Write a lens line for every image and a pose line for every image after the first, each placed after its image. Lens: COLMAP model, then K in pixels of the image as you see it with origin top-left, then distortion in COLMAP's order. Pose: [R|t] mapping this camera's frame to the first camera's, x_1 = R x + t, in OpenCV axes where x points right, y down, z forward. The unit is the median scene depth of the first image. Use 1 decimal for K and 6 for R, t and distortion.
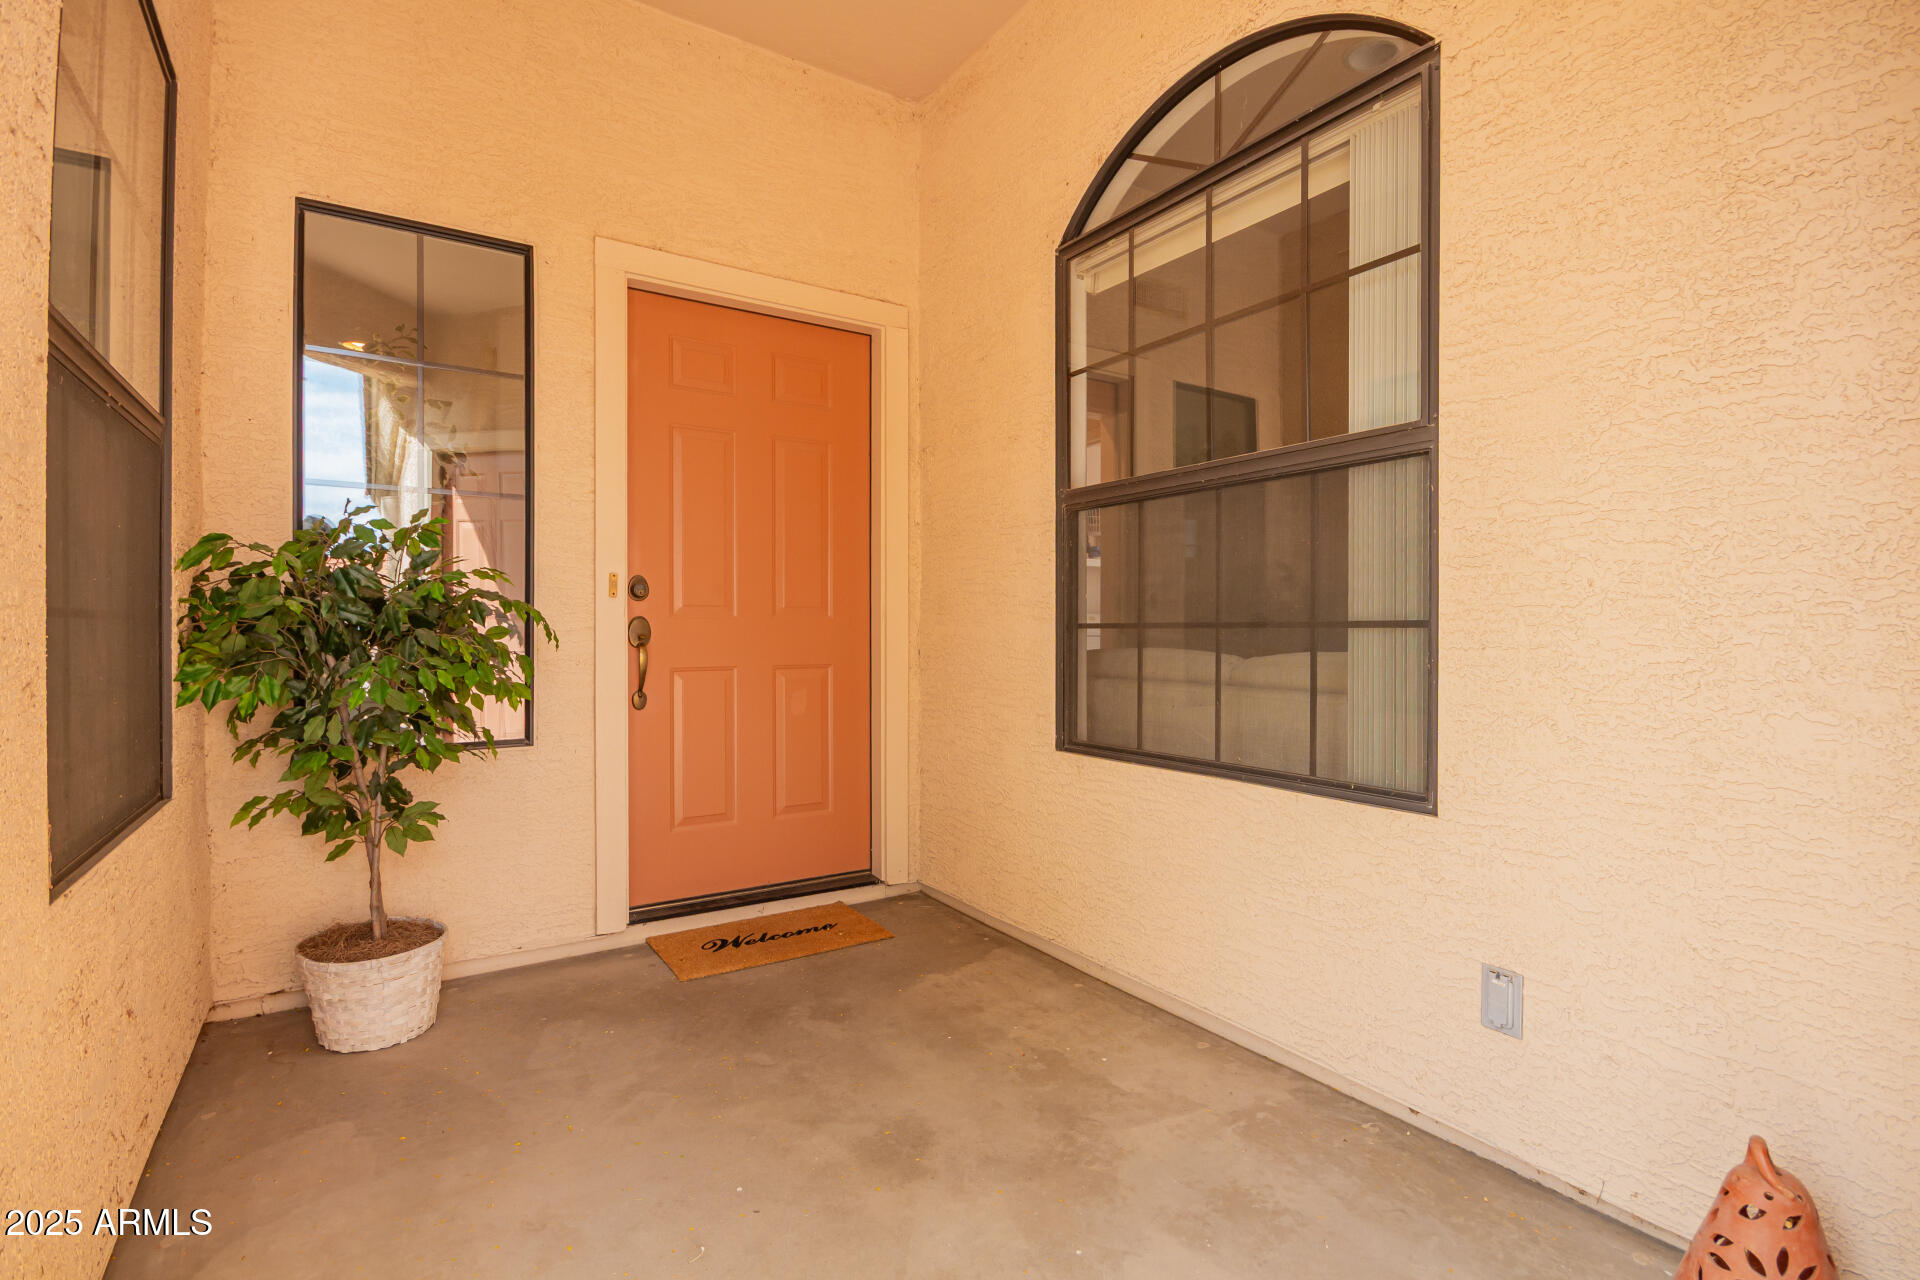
lens RADIAL K [[892.1, 0, 959.4], [0, 892.1, 633.5], [0, 0, 1]] dist [-0.006048, 0.001333]
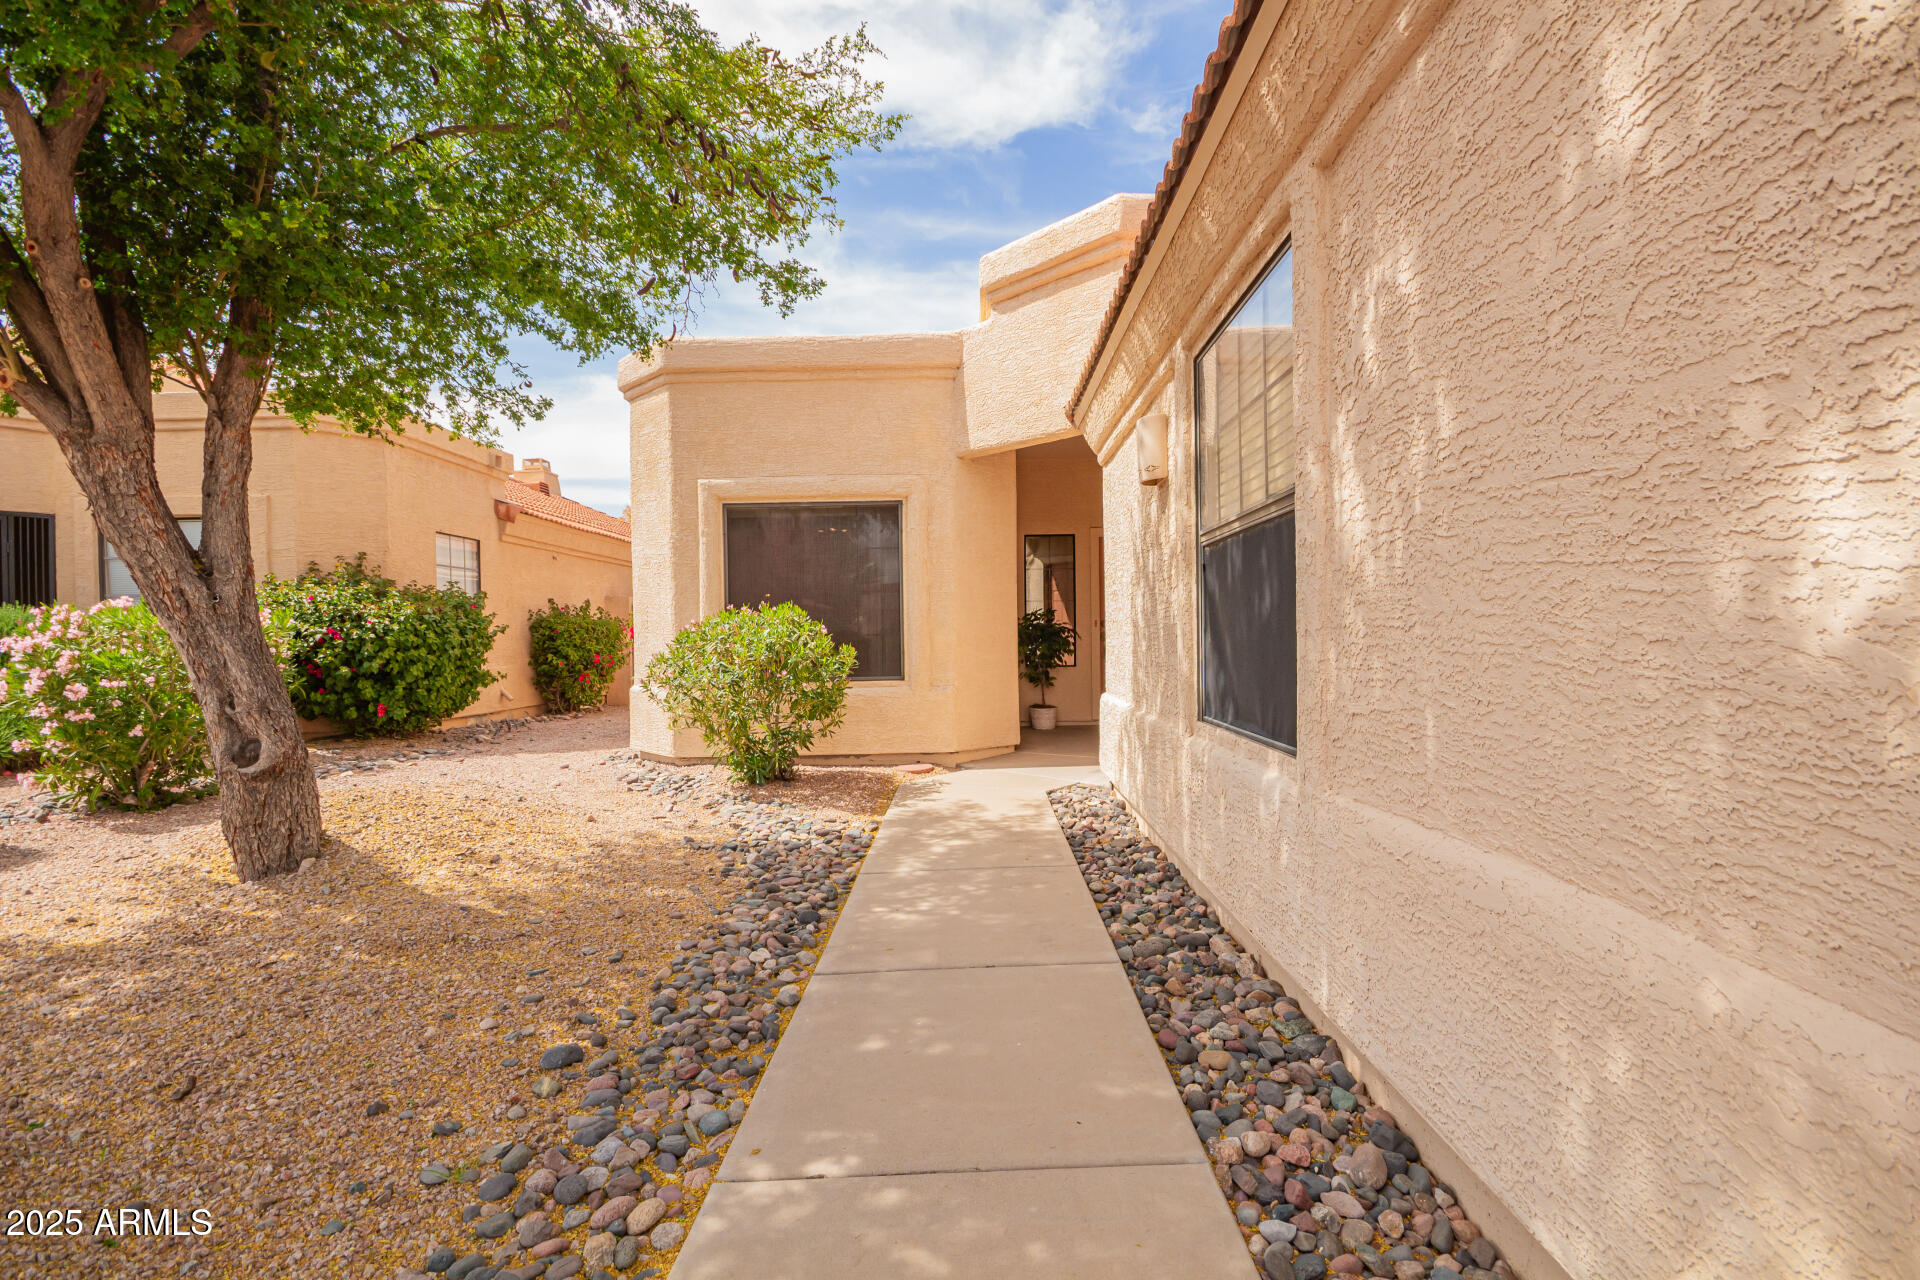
lens RADIAL K [[892.1, 0, 970.8], [0, 892.1, 634.5], [0, 0, 1]] dist [-0.006048, 0.001333]
pose [[0.836114, -0.002998, -0.548548, 1.224081], [0.004519, 0.999989, 0.001423, -0.017788], [0.548537, -0.003669, 0.836118, -2.408669]]
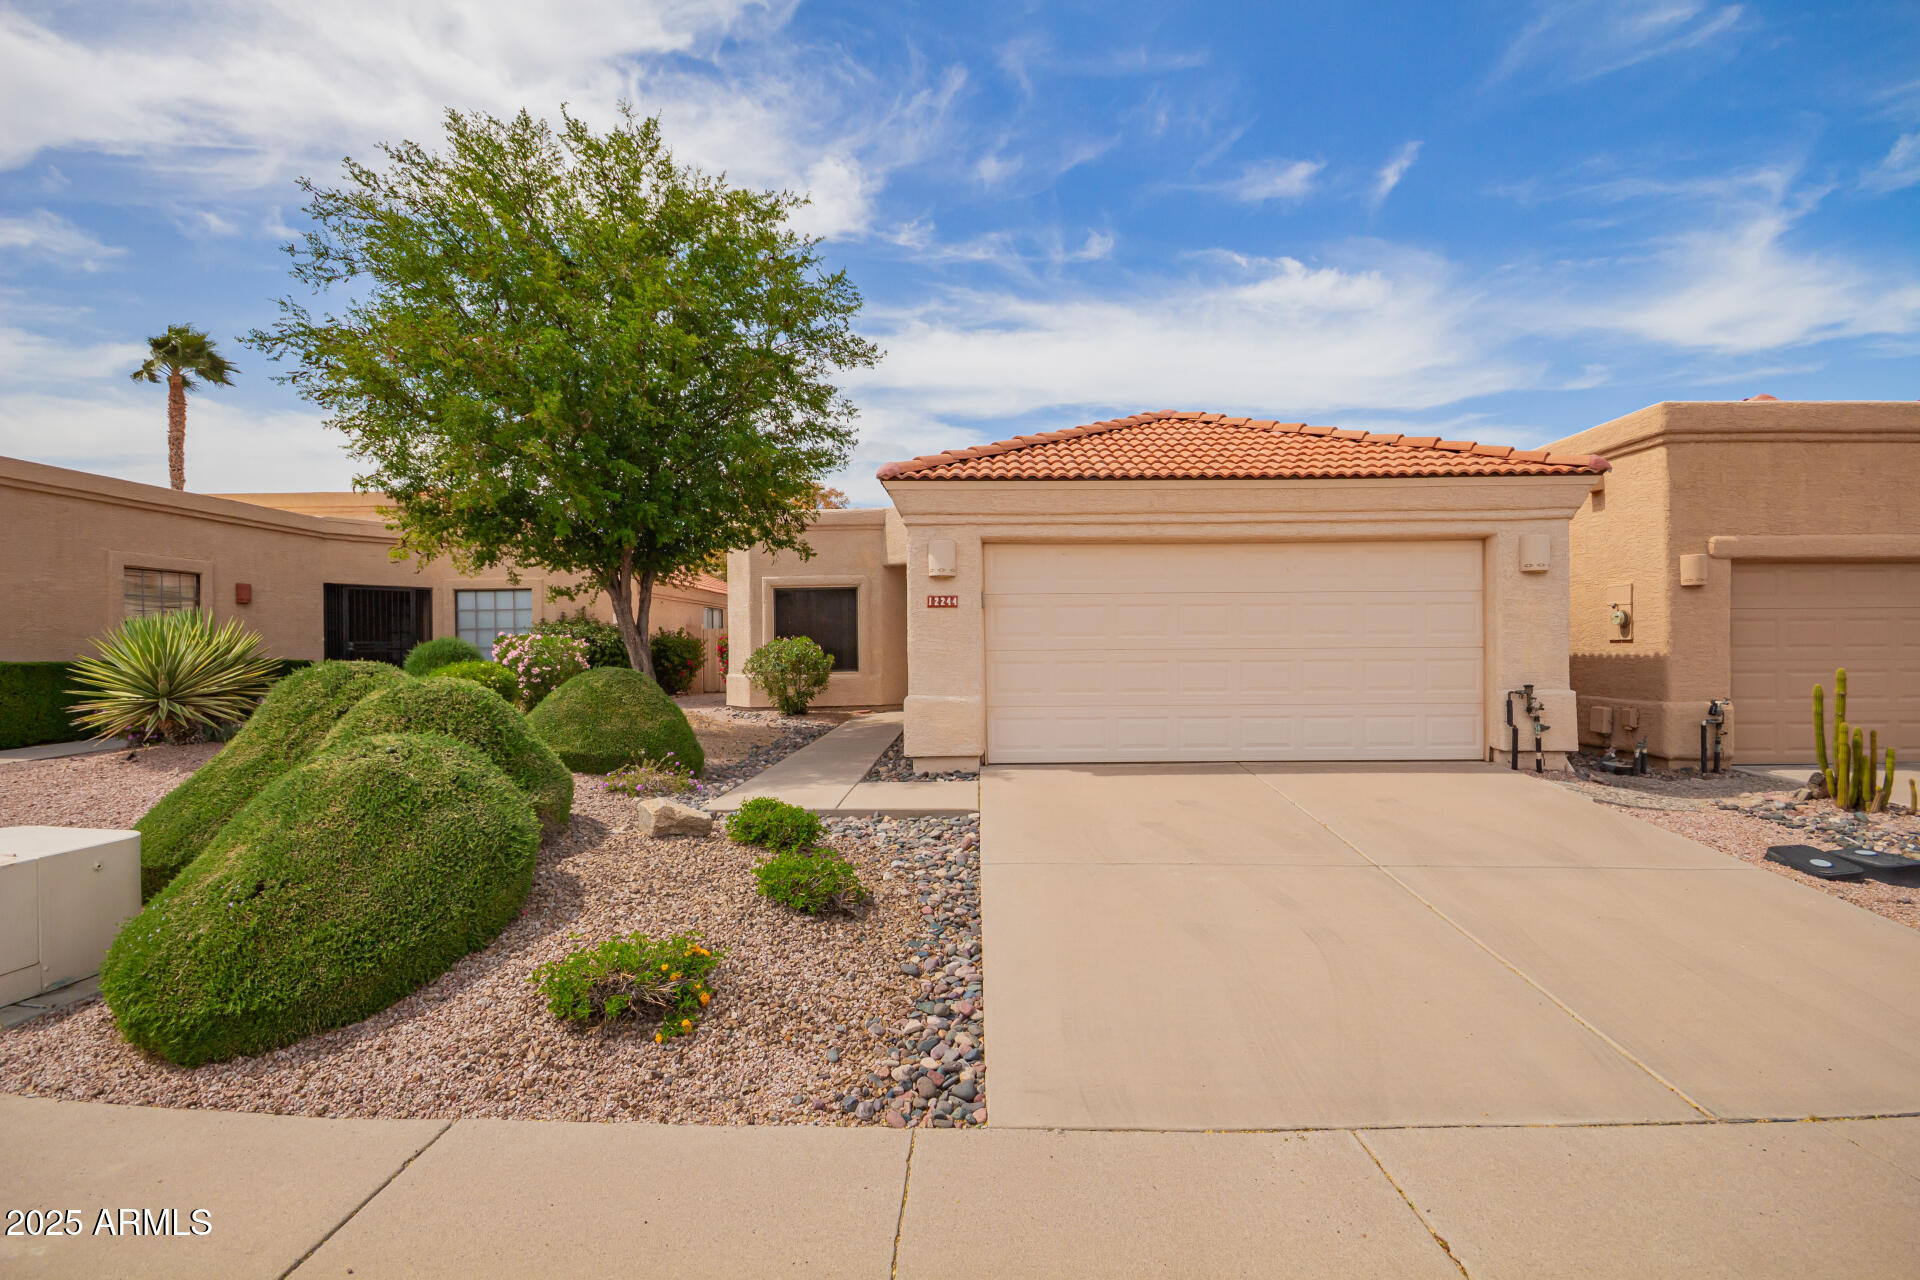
lens RADIAL K [[892.1, 0, 949.7], [0, 892.1, 641.7], [0, 0, 1]] dist [-0.006048, 0.001333]
pose [[0.816962, -0.002876, -0.576684, 5.225175], [0.000705, 0.999992, -0.003989, -0.064685], [0.576691, 0.002853, 0.816957, -6.521912]]
